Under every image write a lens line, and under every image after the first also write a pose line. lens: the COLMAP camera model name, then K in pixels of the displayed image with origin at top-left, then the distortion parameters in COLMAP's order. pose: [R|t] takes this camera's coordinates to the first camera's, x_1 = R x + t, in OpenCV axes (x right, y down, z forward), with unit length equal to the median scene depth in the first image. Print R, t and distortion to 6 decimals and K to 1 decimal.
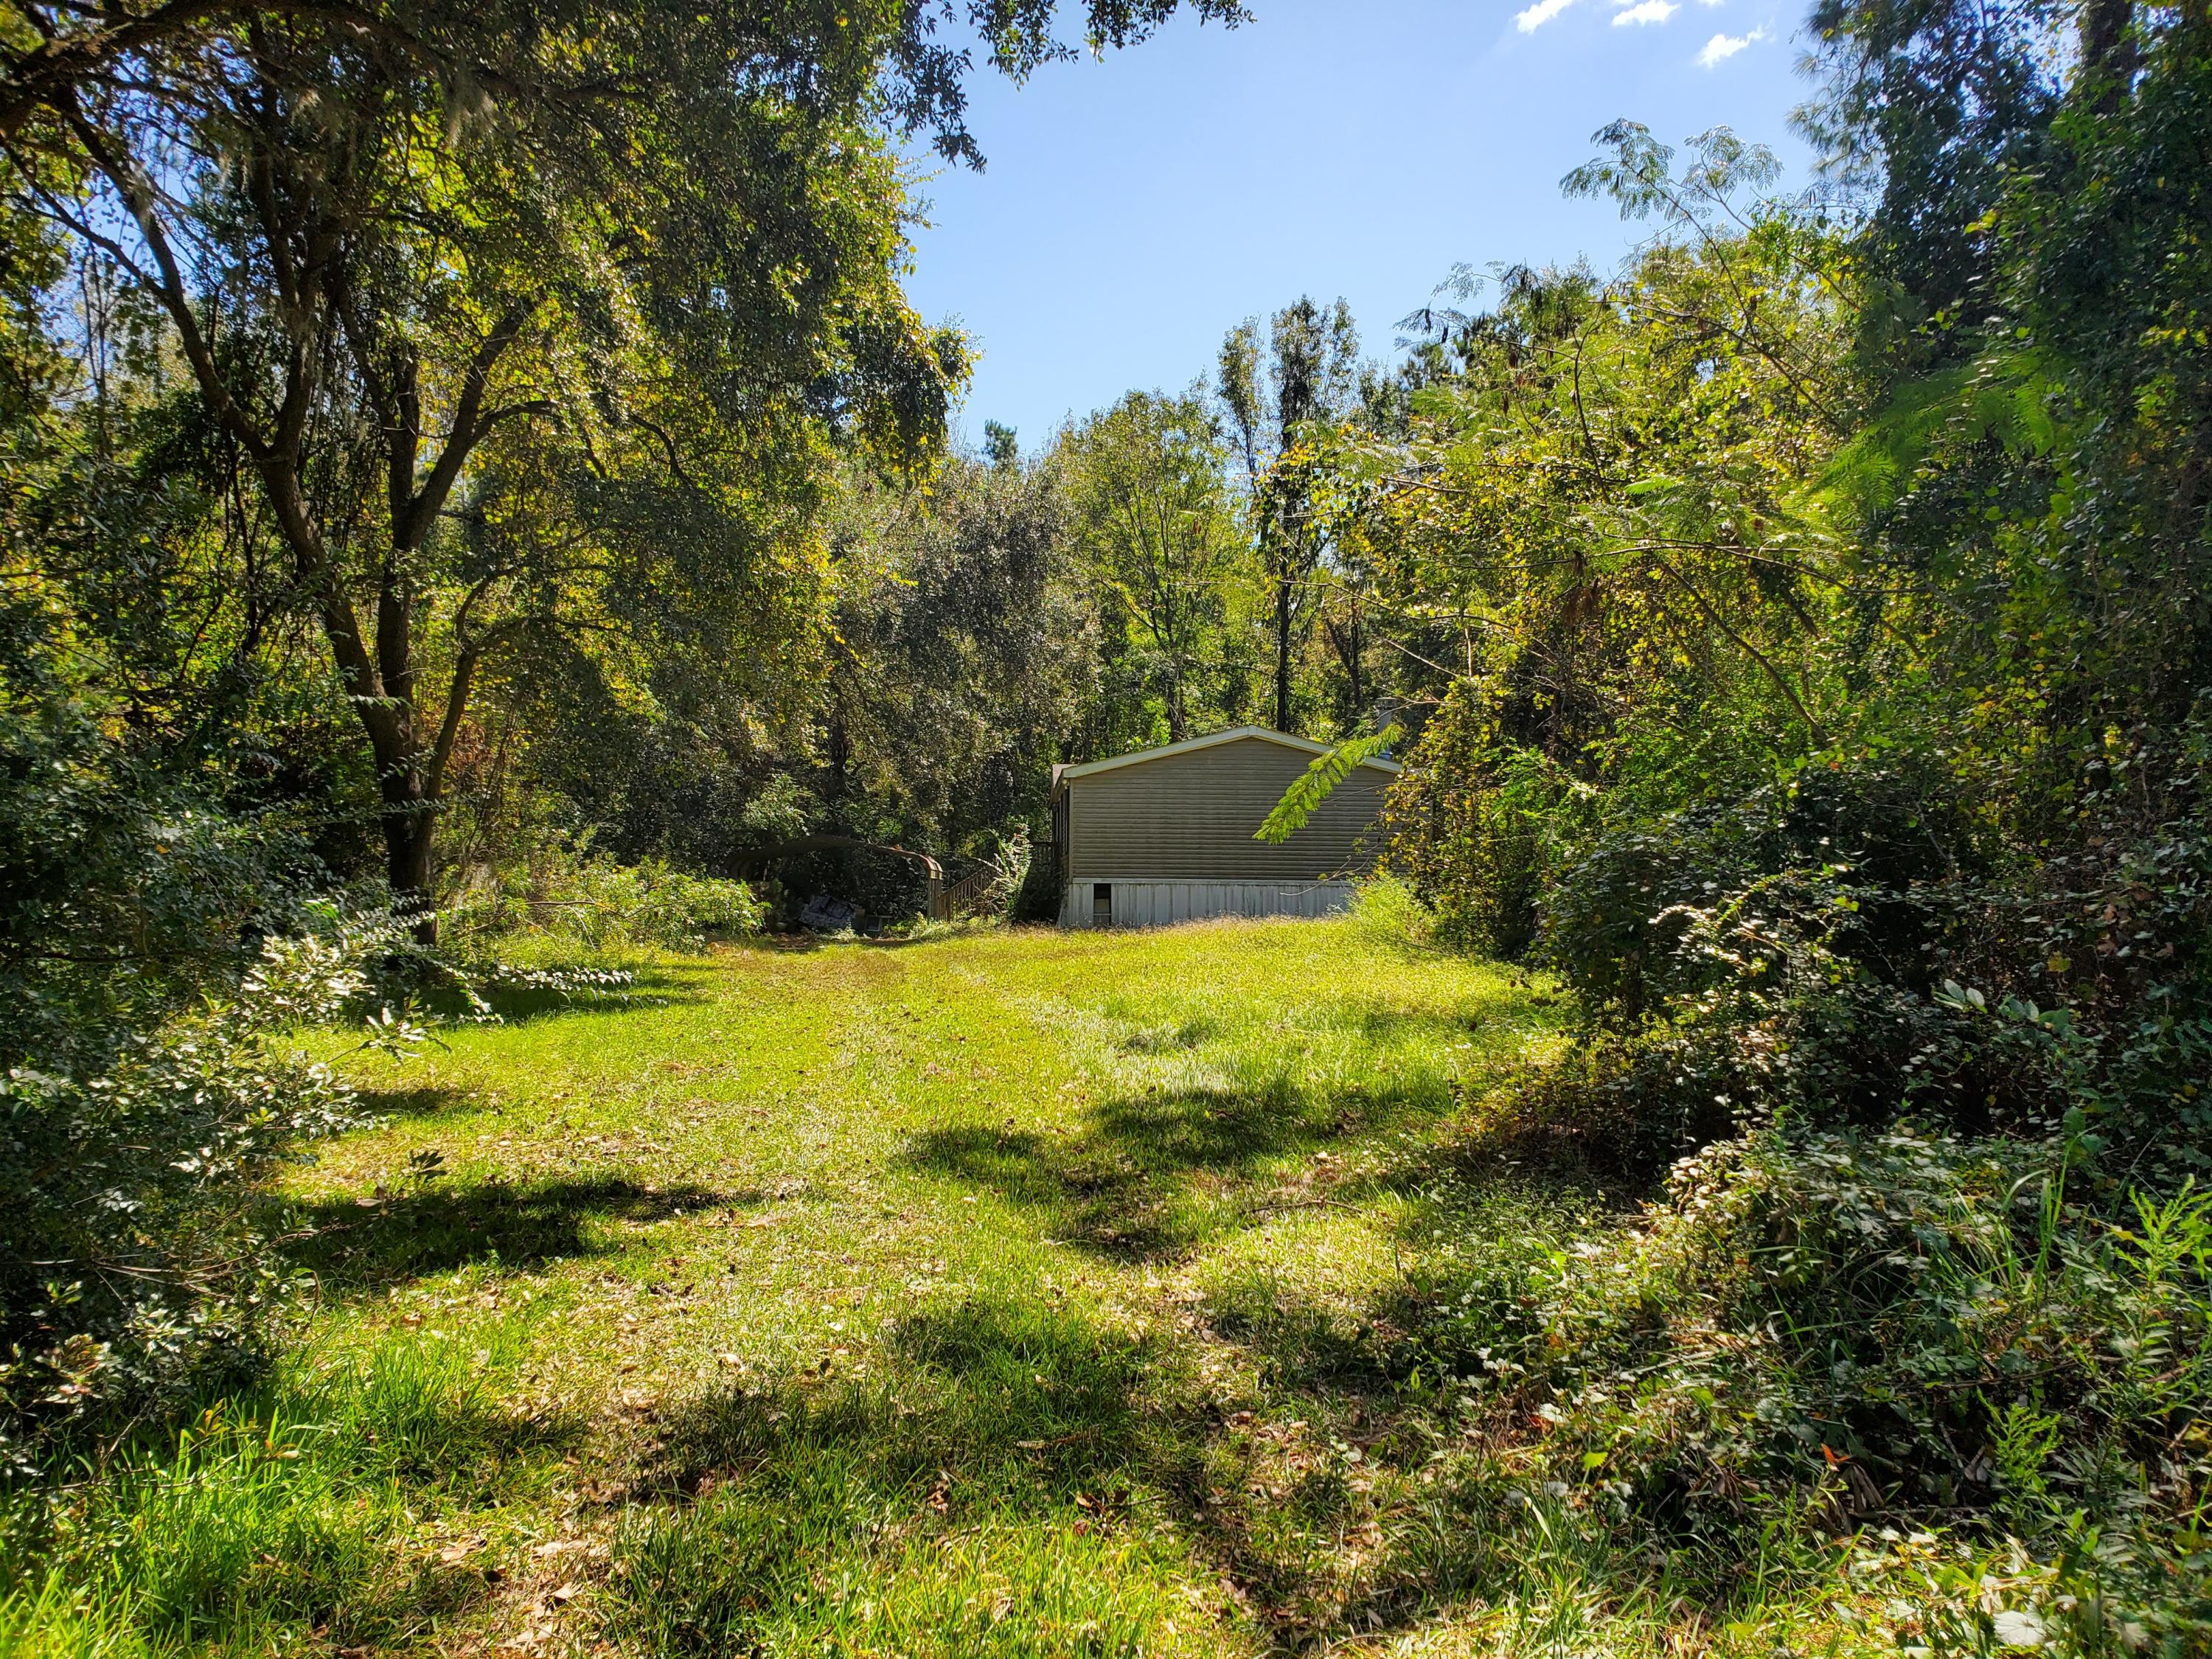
lens RADIAL K [[1668.4, 0, 1105.6], [0, 1668.4, 830.1], [0, 0, 1]] dist [-0.006752, 0.012746]
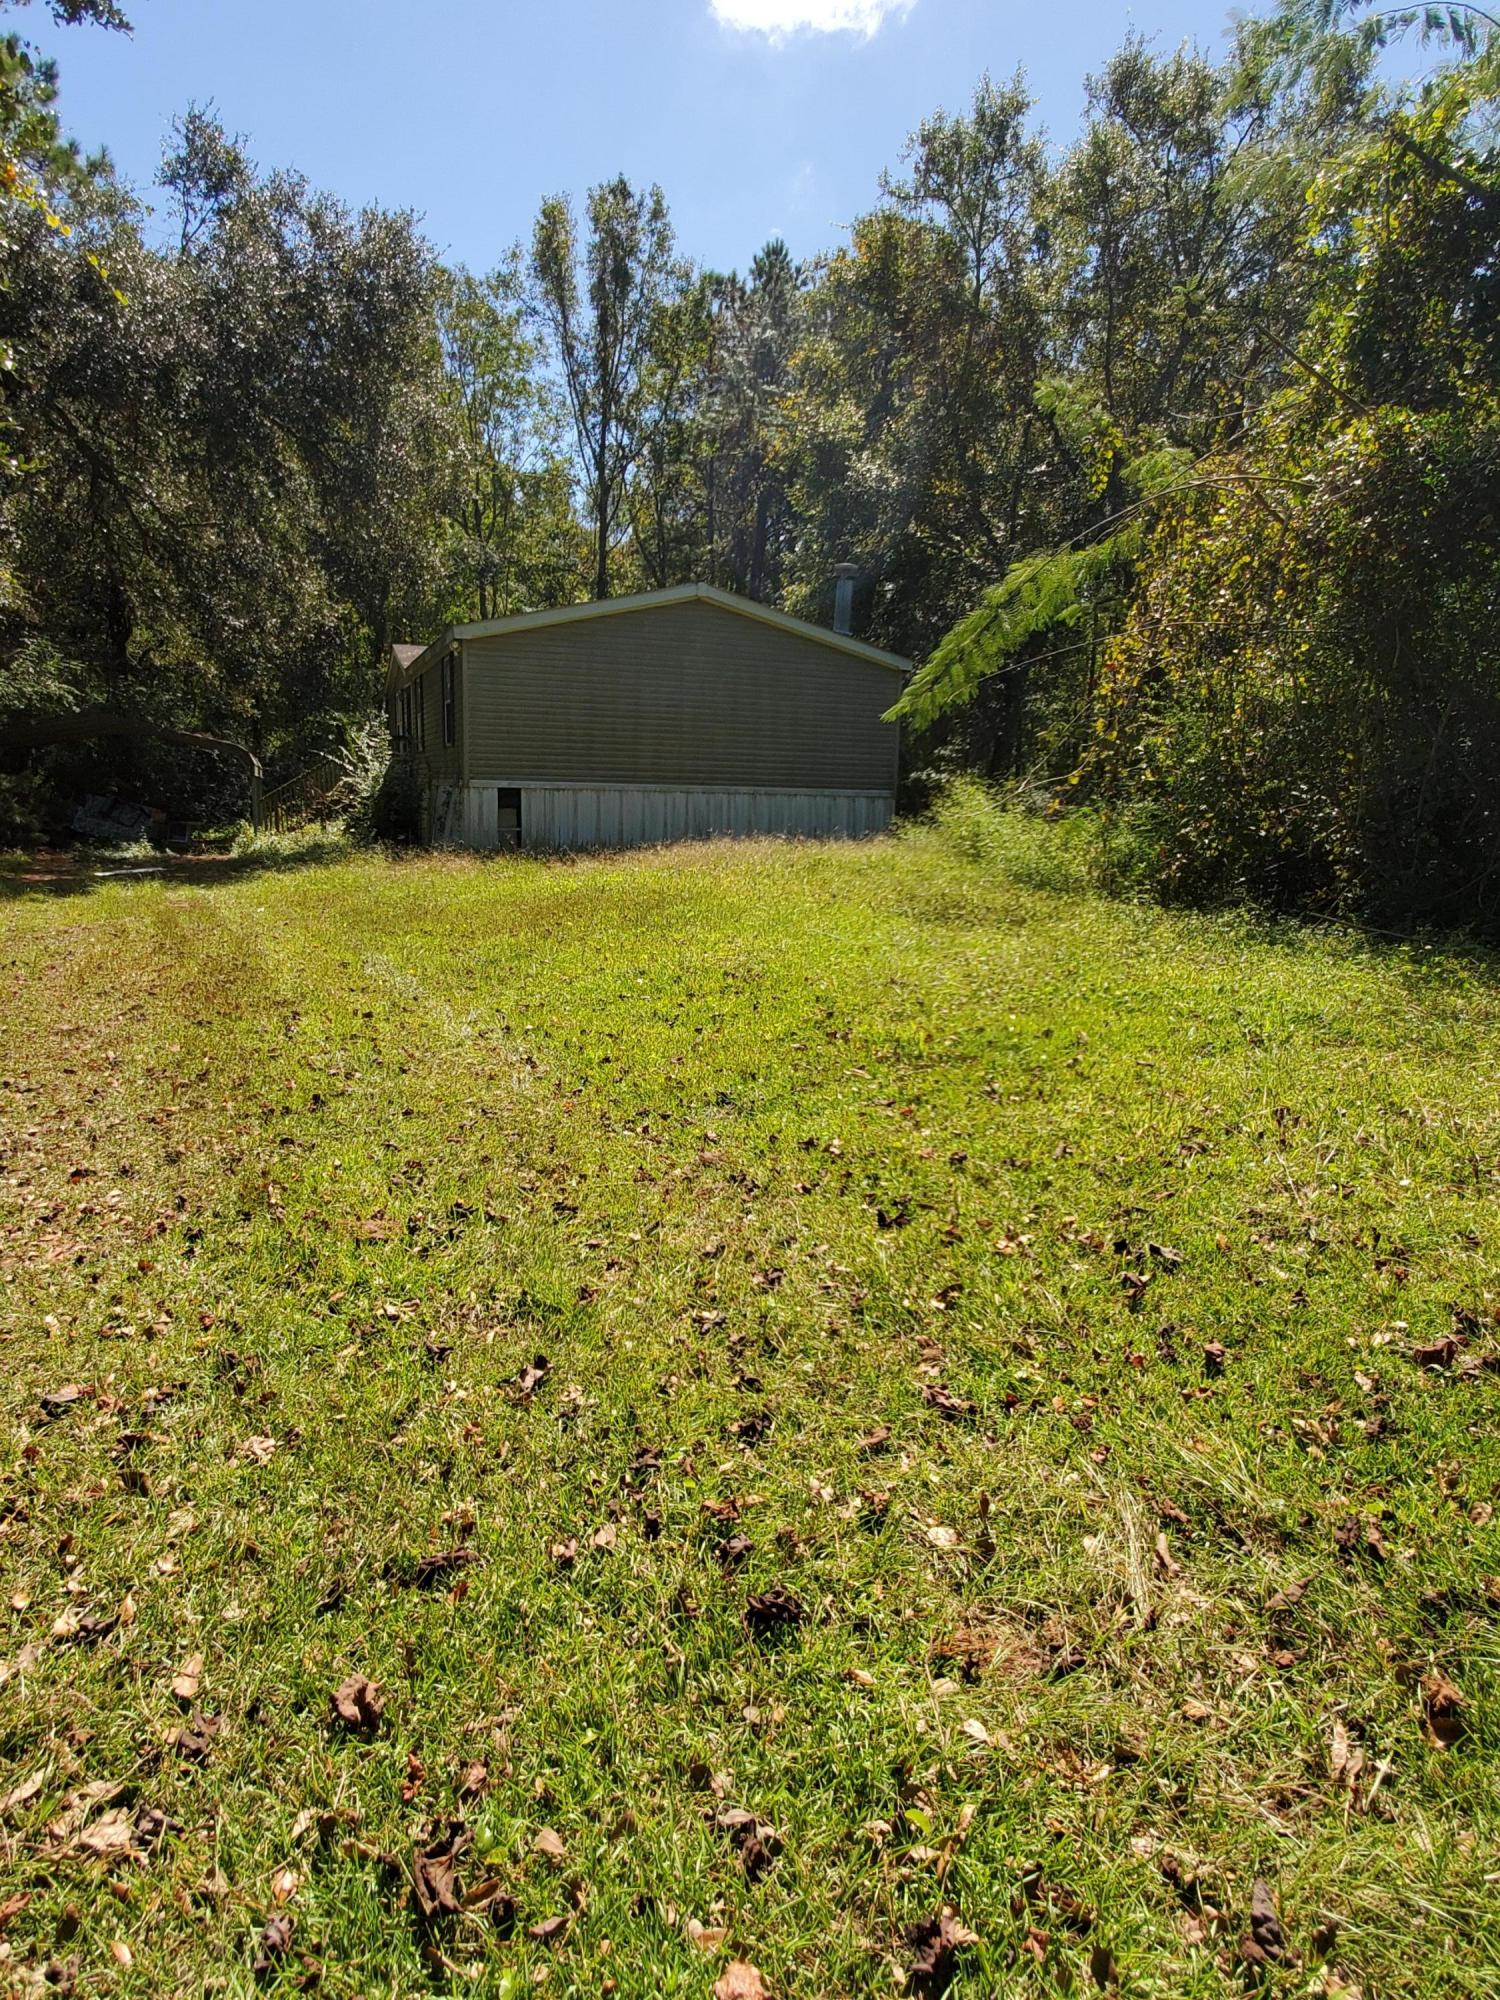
lens RADIAL K [[1161.9, 0, 750.1], [0, 1161.9, 997.6], [0, 0, 1]] dist [-0.000406, -0.000411]
pose [[0.950214, -0.035472, 0.309573, -0.057036], [-0.030338, 0.978247, 0.205214, 0.012010], [-0.310118, -0.204389, 0.928467, 0.403607]]
